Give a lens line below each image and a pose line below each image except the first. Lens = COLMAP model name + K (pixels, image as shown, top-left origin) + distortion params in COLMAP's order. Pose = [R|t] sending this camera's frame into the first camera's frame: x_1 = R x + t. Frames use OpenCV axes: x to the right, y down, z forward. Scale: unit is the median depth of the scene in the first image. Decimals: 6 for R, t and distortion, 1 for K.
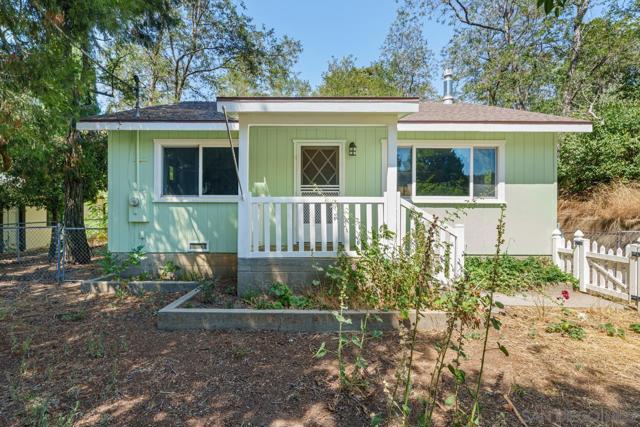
lens RADIAL K [[313.6, 0, 320.0], [0, 313.6, 213.5], [0, 0, 1]] dist [-0.001527, -0.000048]
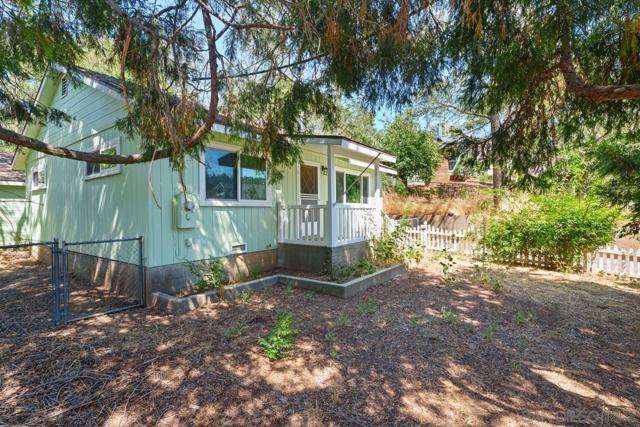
lens RADIAL K [[313.6, 0, 320.0], [0, 313.6, 213.5], [0, 0, 1]] dist [-0.001527, -0.000048]
pose [[0.577238, -0.015081, 0.816437, -1.090351], [0.005846, 0.999880, 0.014335, -0.024560], [-0.816555, -0.003502, 0.577257, 0.167236]]
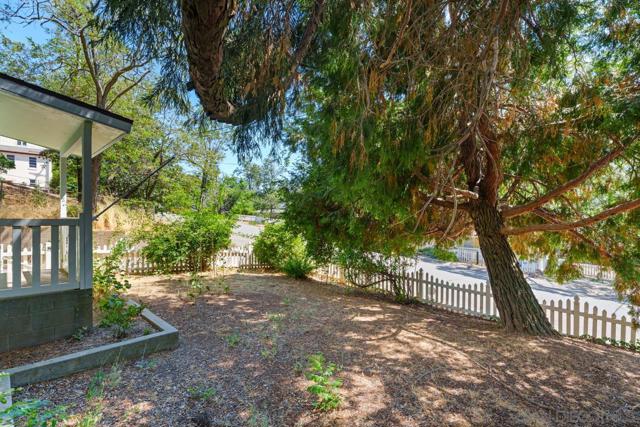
lens RADIAL K [[313.6, 0, 320.0], [0, 313.6, 213.5], [0, 0, 1]] dist [-0.001527, -0.000048]
pose [[-0.750568, -0.002648, 0.660788, -0.988777], [-0.016313, 0.999761, -0.014524, -0.047754], [-0.660592, -0.021681, -0.750432, 0.935519]]
